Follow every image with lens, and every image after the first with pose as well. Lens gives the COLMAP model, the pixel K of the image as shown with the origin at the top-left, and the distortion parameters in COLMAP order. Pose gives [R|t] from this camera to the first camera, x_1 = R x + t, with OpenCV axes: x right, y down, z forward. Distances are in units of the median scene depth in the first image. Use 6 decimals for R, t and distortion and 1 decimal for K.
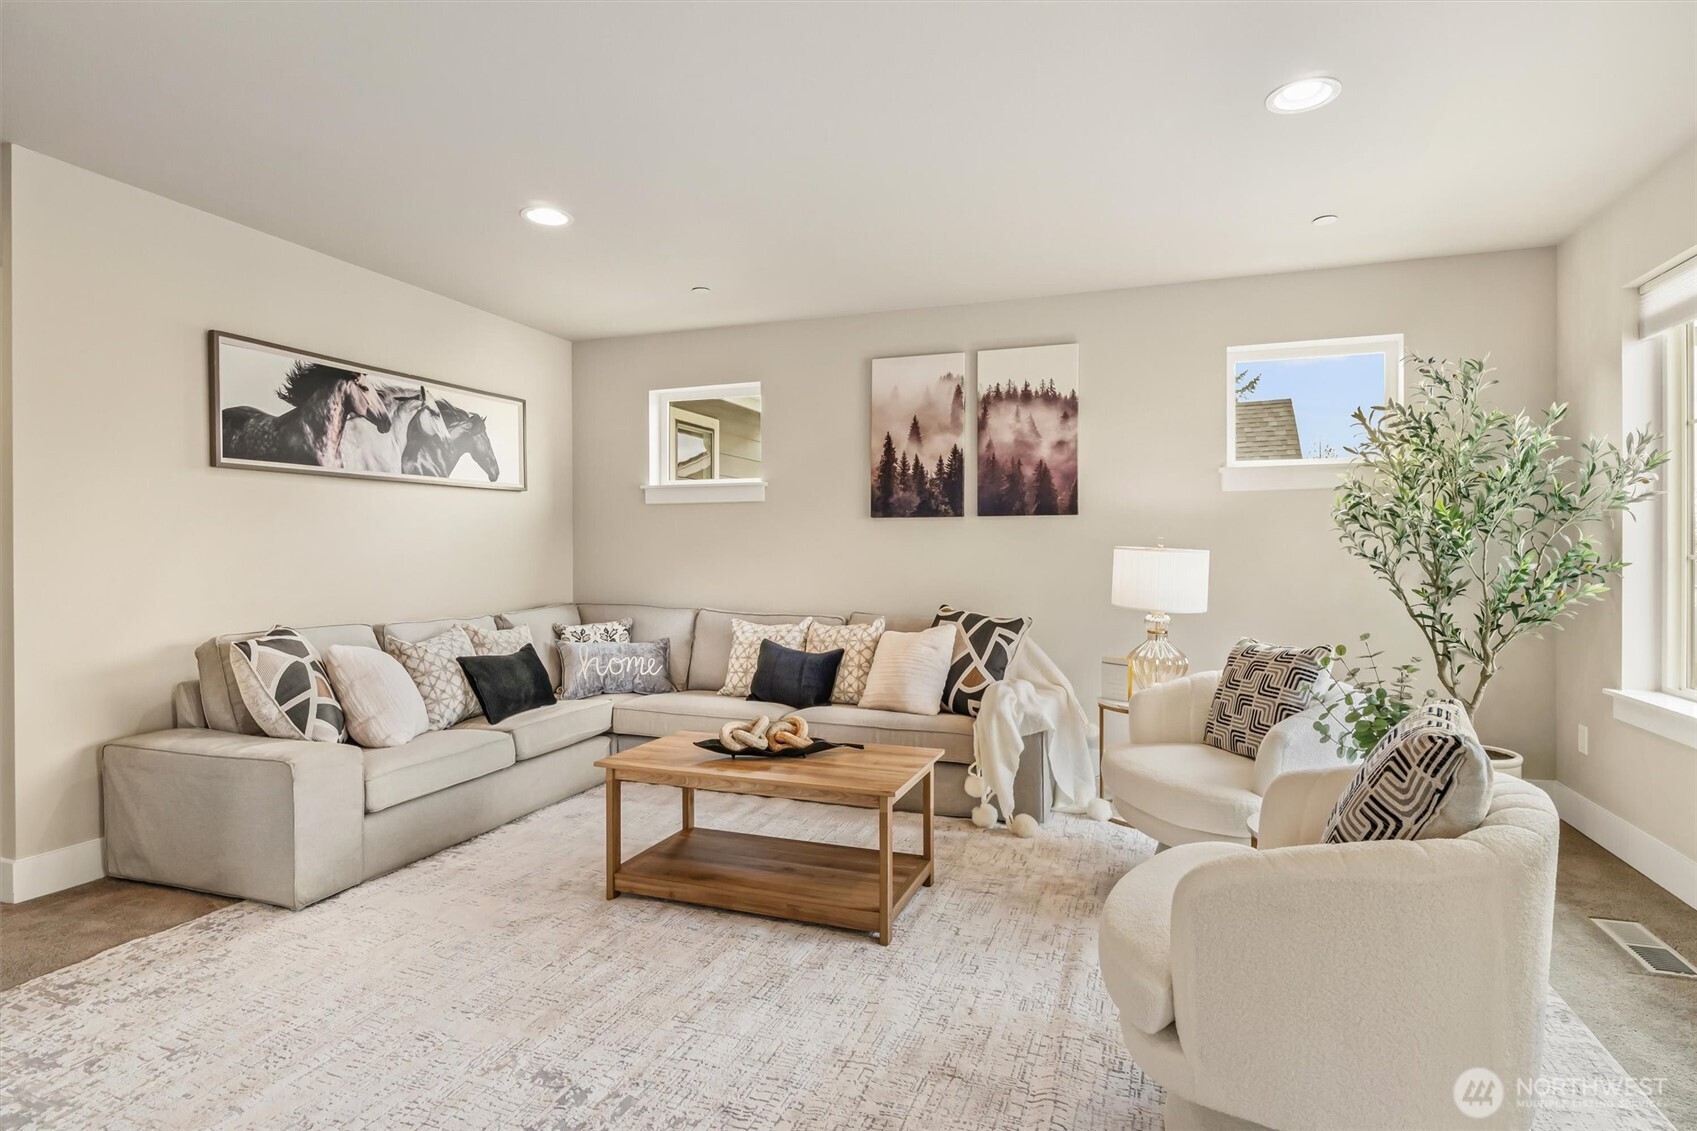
lens RADIAL K [[831.0, 0, 848.5], [0, 831.0, 565.5], [0, 0, 1]] dist [-0.013107, -0.000289]
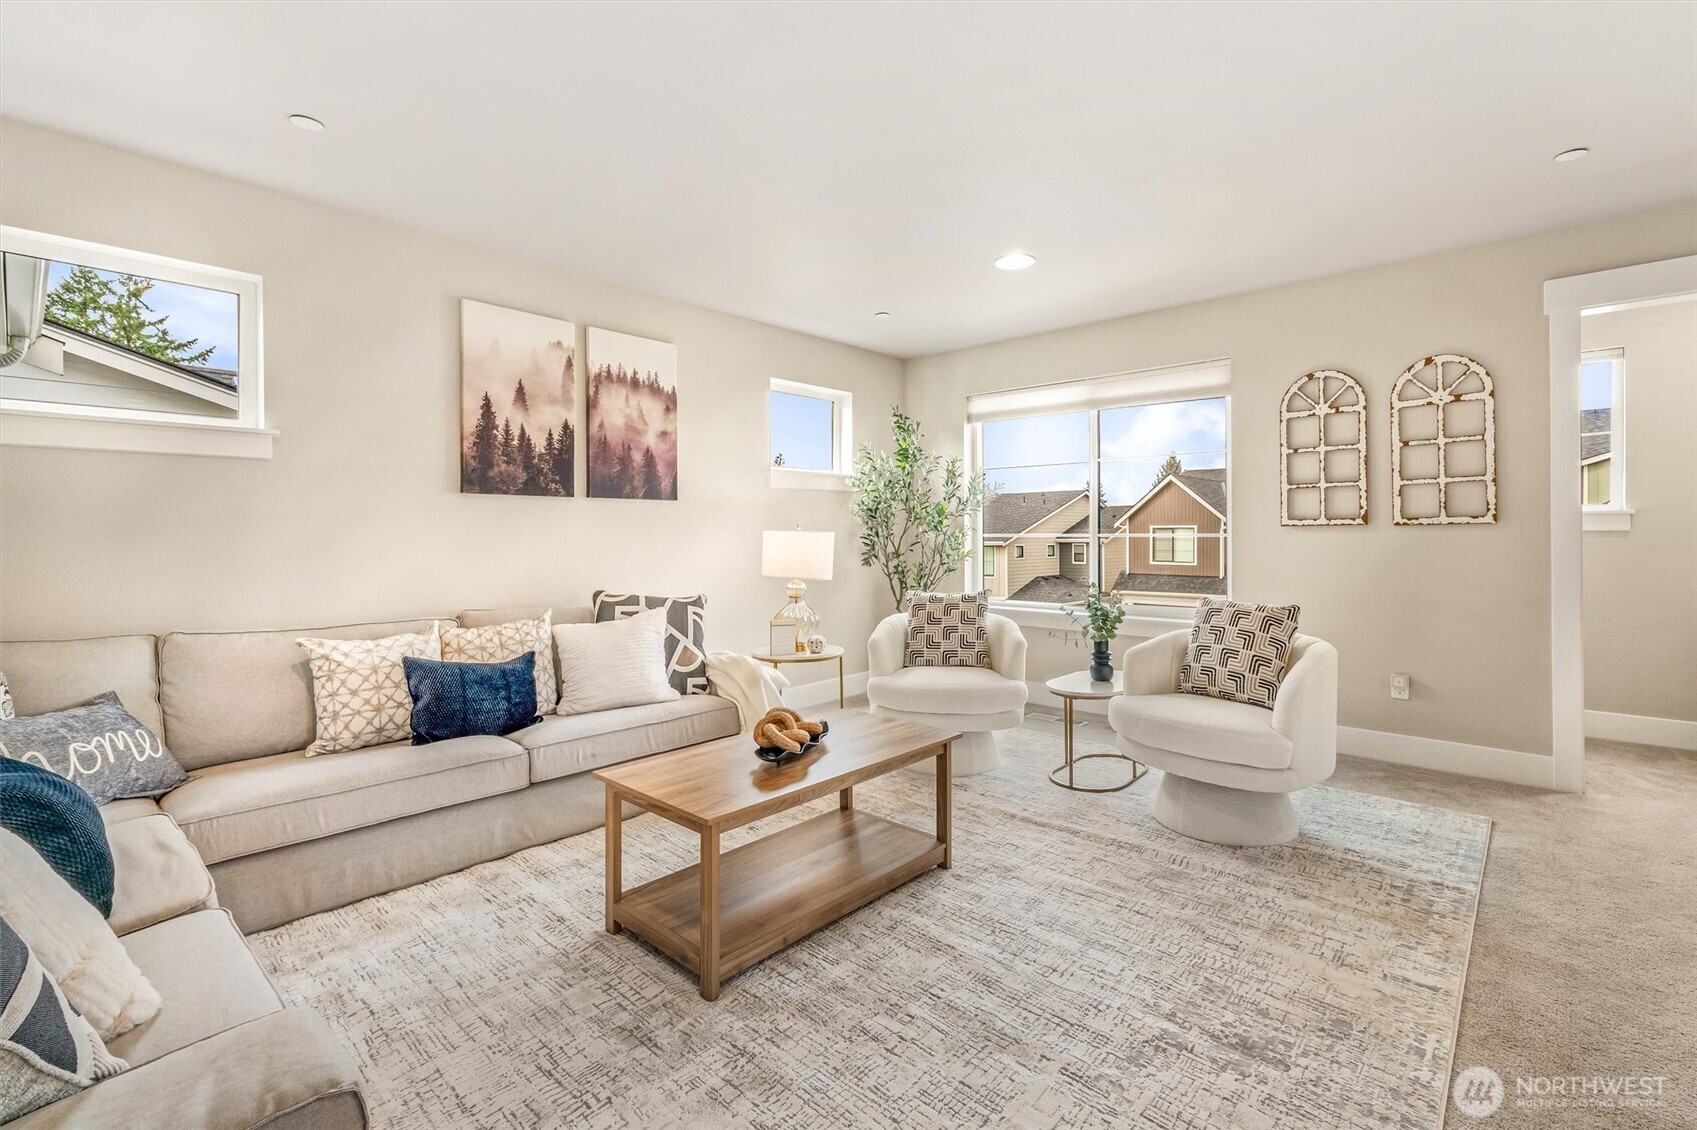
lens RADIAL K [[753.3, 0, 836.4], [0, 753.3, 555.1], [0, 0, 1]] dist [0.004293, 0.000017]
pose [[0.390867, -0.028761, 0.919998, -0.551957], [0.018246, 0.999557, 0.023496, -0.007819], [-0.920266, 0.007602, 0.391219, 0.402170]]
